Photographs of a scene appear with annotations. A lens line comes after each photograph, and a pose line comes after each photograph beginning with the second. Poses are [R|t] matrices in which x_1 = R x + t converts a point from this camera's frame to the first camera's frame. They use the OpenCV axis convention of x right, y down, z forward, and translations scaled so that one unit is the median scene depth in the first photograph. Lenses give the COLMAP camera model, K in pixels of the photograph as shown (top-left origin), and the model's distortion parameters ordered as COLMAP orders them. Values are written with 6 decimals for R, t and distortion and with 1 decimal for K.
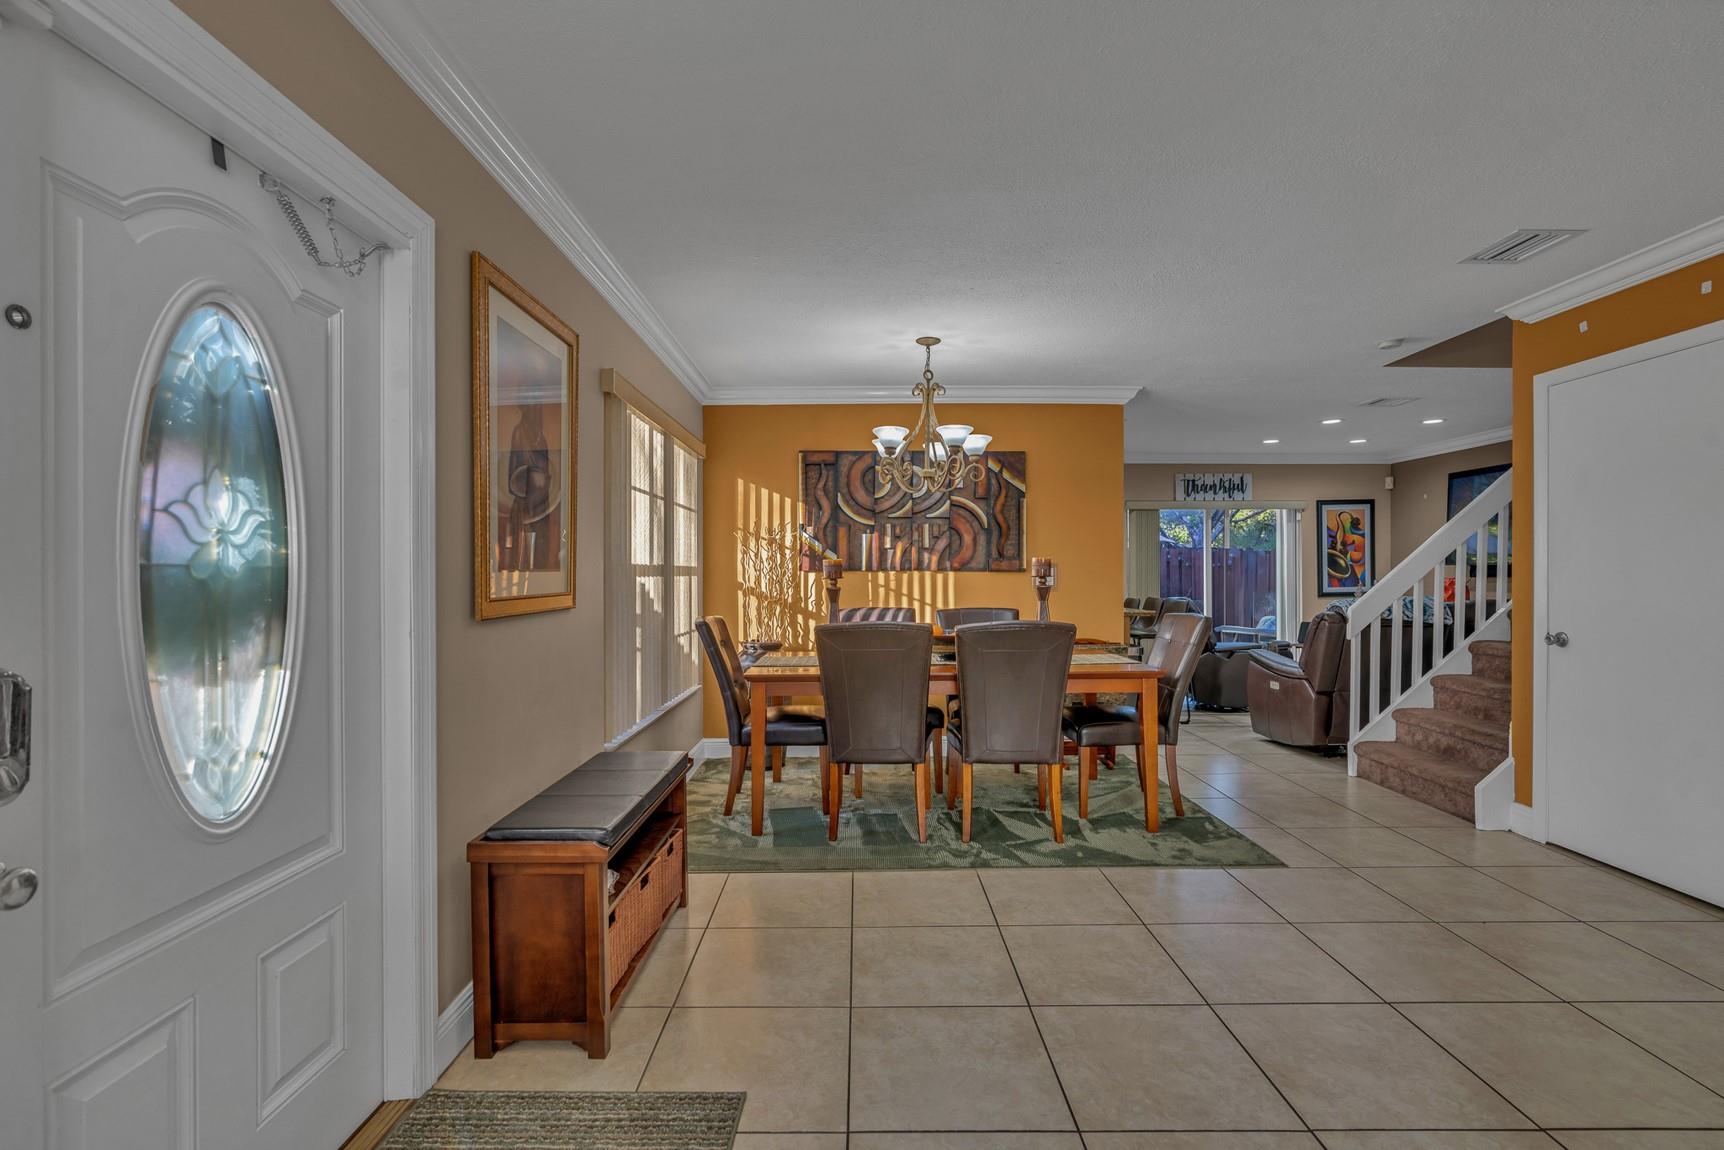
lens RADIAL K [[782.7, 0, 862.0], [0, 782.7, 575.0], [0, 0, 1]] dist [-0.003076, 0.000048]
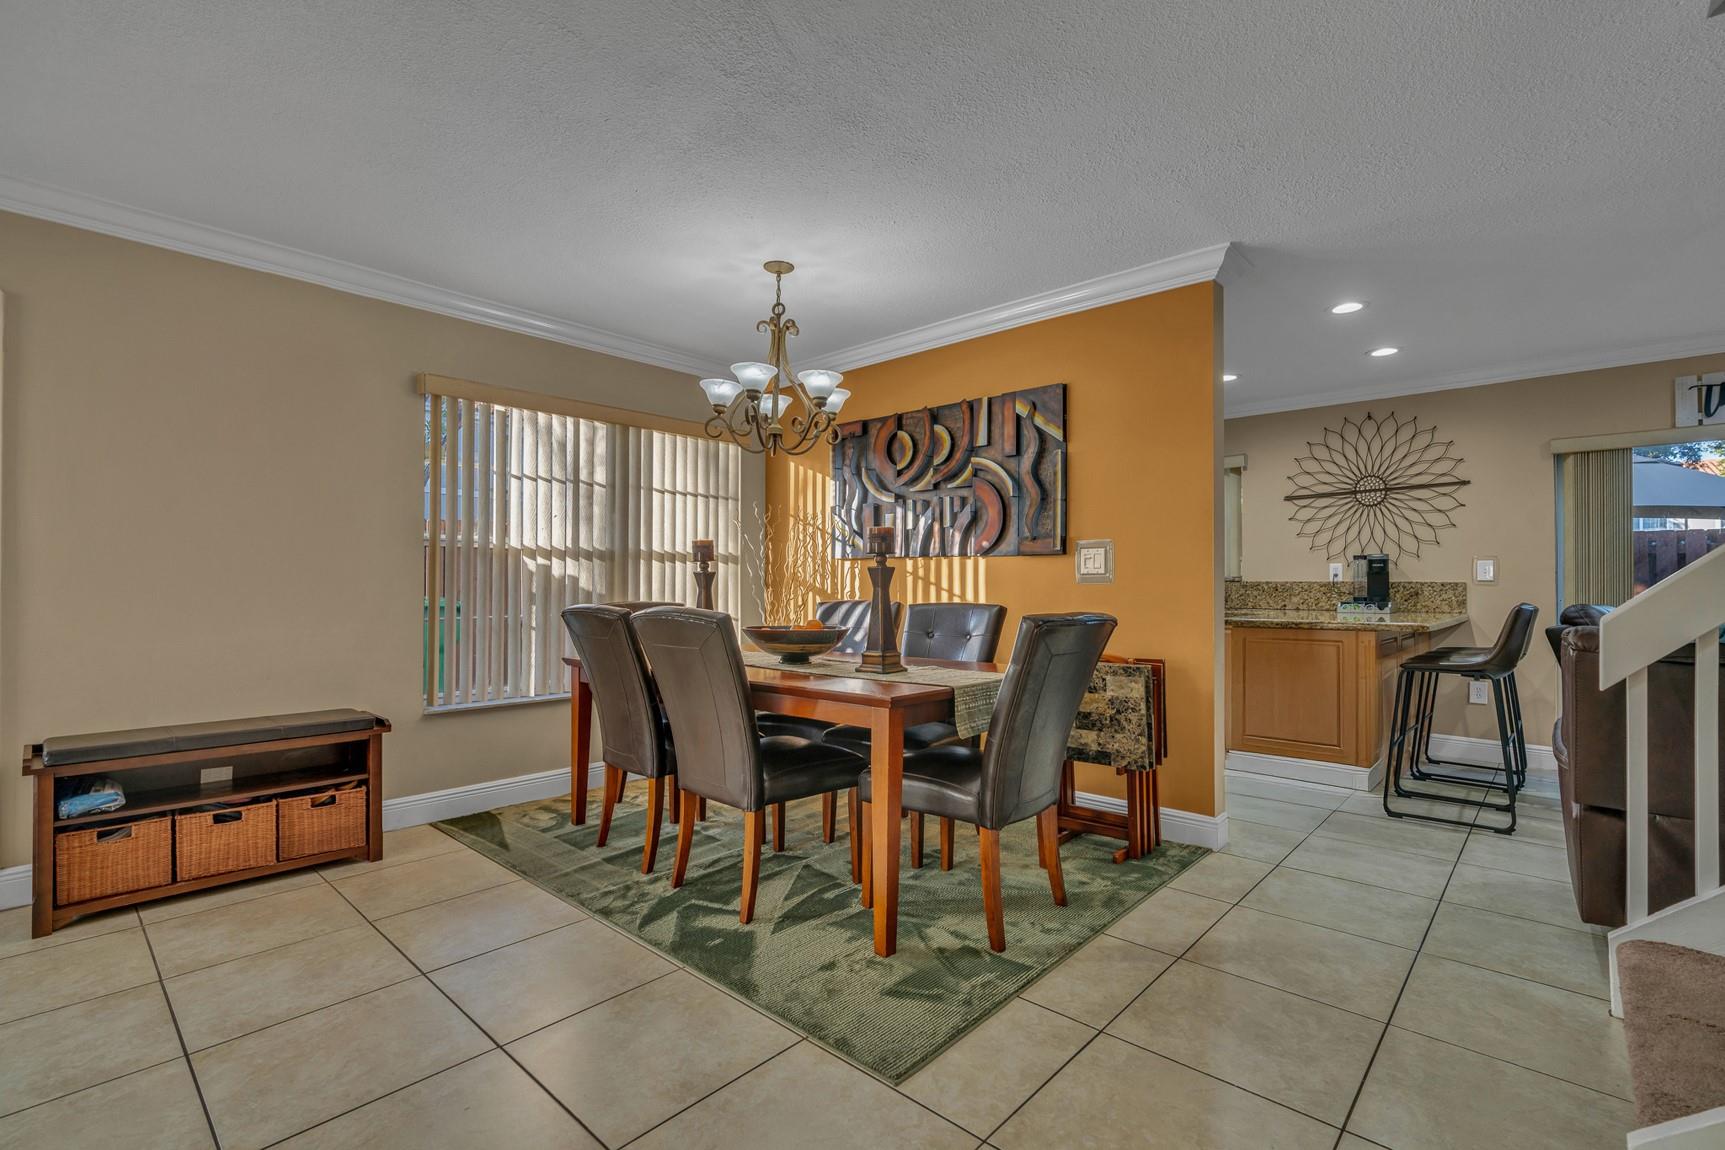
lens RADIAL K [[777.2, 0, 865.4], [0, 777.2, 571.1], [0, 0, 1]] dist [-0.003433, -0.000602]
pose [[0.734331, -0.008068, -0.678744, 0.551829], [-0.005493, 0.999826, -0.017828, 0.024371], [0.678769, 0.016819, 0.734159, 0.374874]]
